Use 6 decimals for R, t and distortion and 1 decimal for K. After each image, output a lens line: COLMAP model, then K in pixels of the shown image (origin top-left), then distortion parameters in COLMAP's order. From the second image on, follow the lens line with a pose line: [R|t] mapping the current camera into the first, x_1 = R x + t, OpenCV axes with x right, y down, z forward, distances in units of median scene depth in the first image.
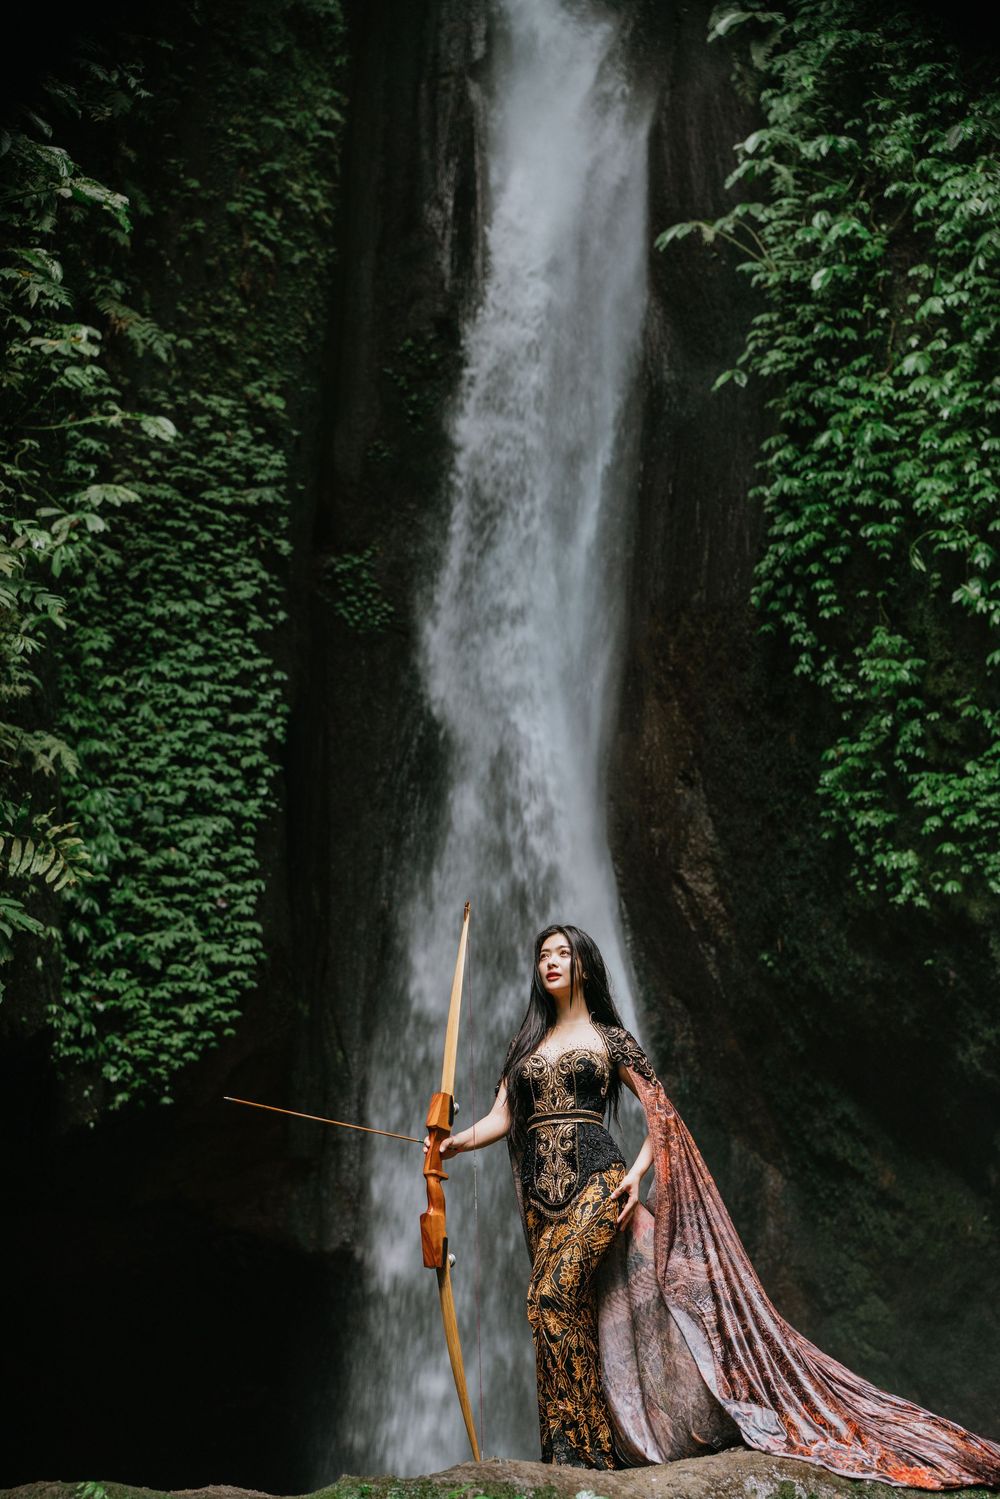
lens RADIAL K [[2072.4, 0, 517.9], [0, 2072.4, 785.5], [0, 0, 1]] dist [0.004886, -0.020466]
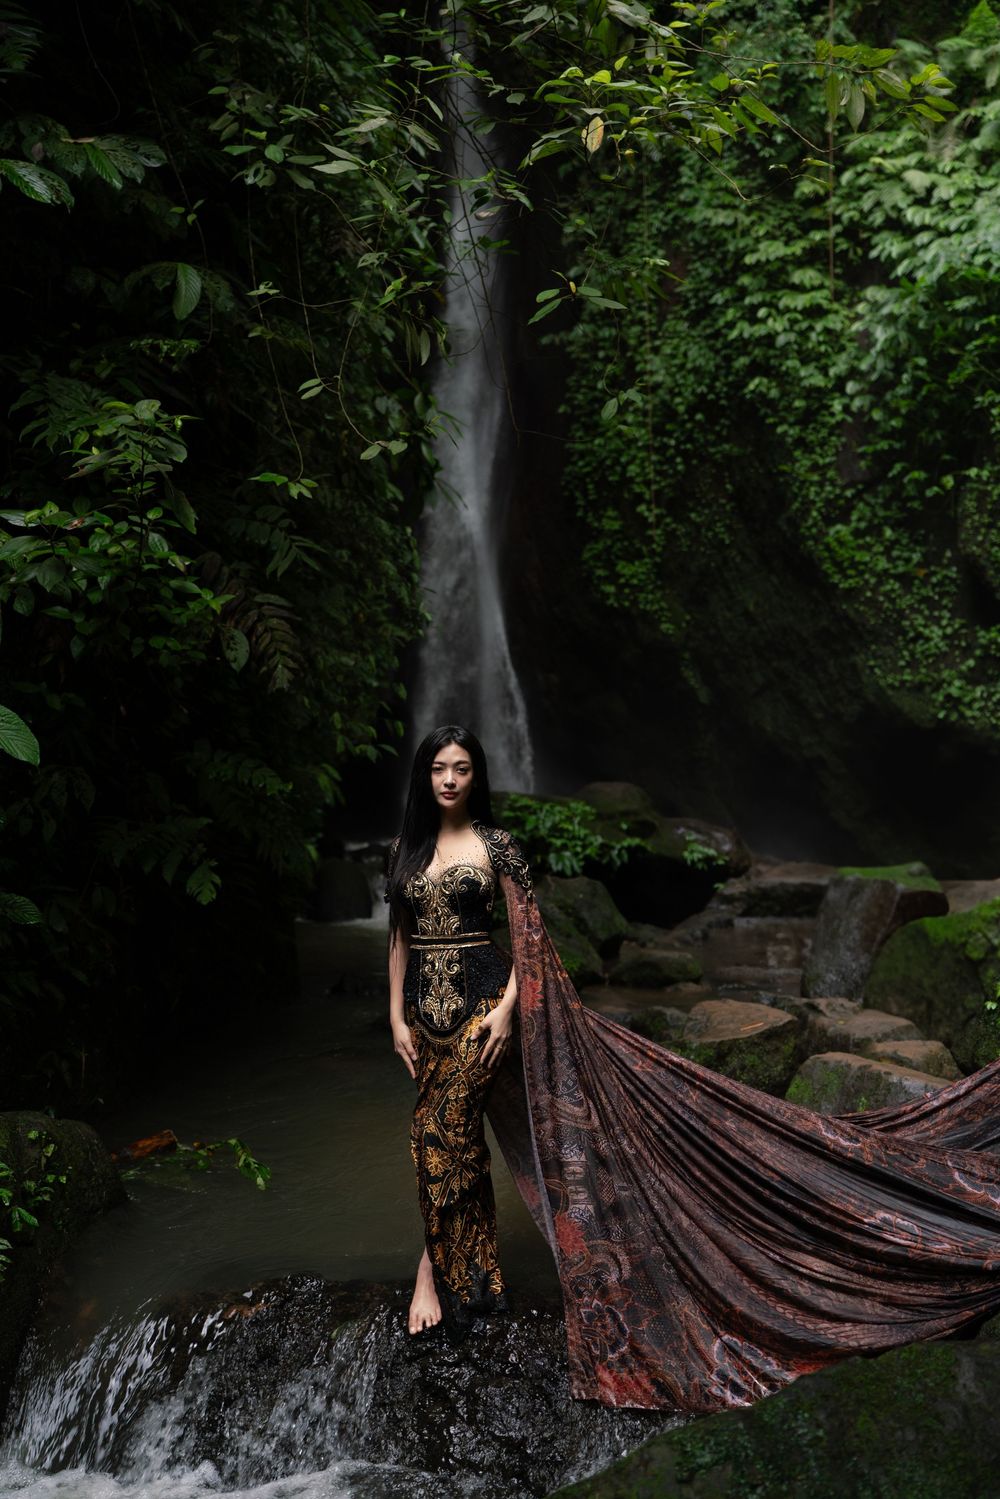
lens RADIAL K [[1296.3, 0, 500.0], [0, 1296.3, 749.5], [0, 0, 1]] dist [0.004686, 0.021110]
pose [[0.989403, 0.026143, 0.142819, -0.200651], [-0.066815, 0.955296, 0.288001, -0.237141], [-0.128906, -0.294492, 0.946920, -0.697279]]
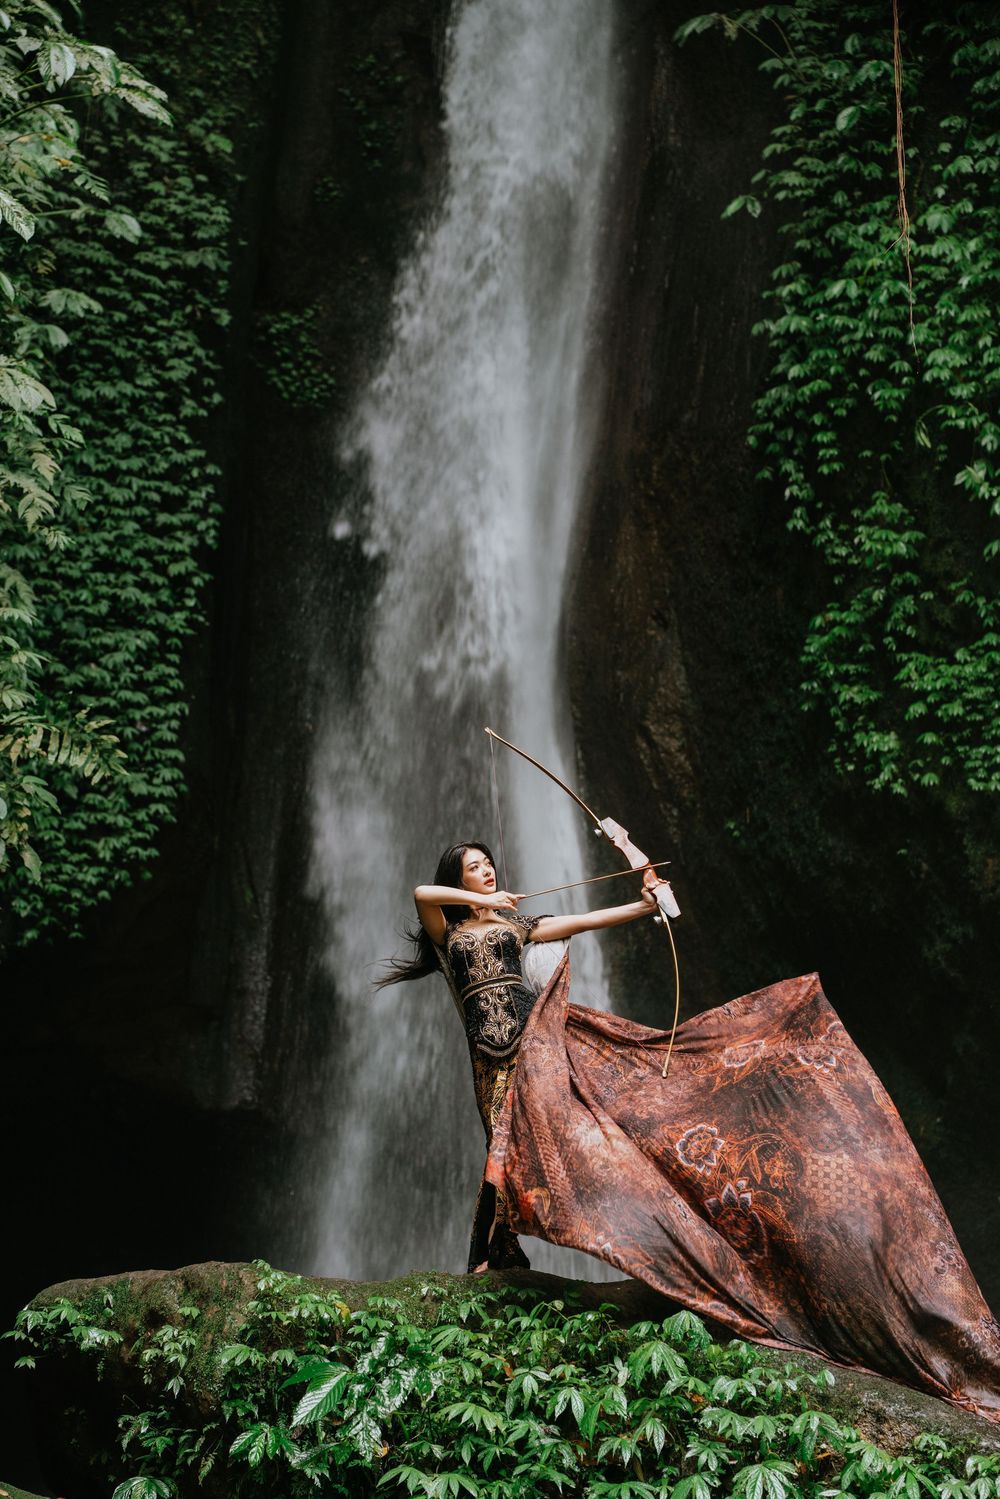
lens RADIAL K [[2888.4, 0, 502.2], [0, 2888.4, 778.8], [0, 0, 1]] dist [0.026474, -0.478284]
pose [[0.997055, 0.066689, 0.037875, -0.032678], [-0.070241, 0.992317, 0.101845, -0.062468], [-0.030792, -0.104206, 0.994079, -0.274009]]
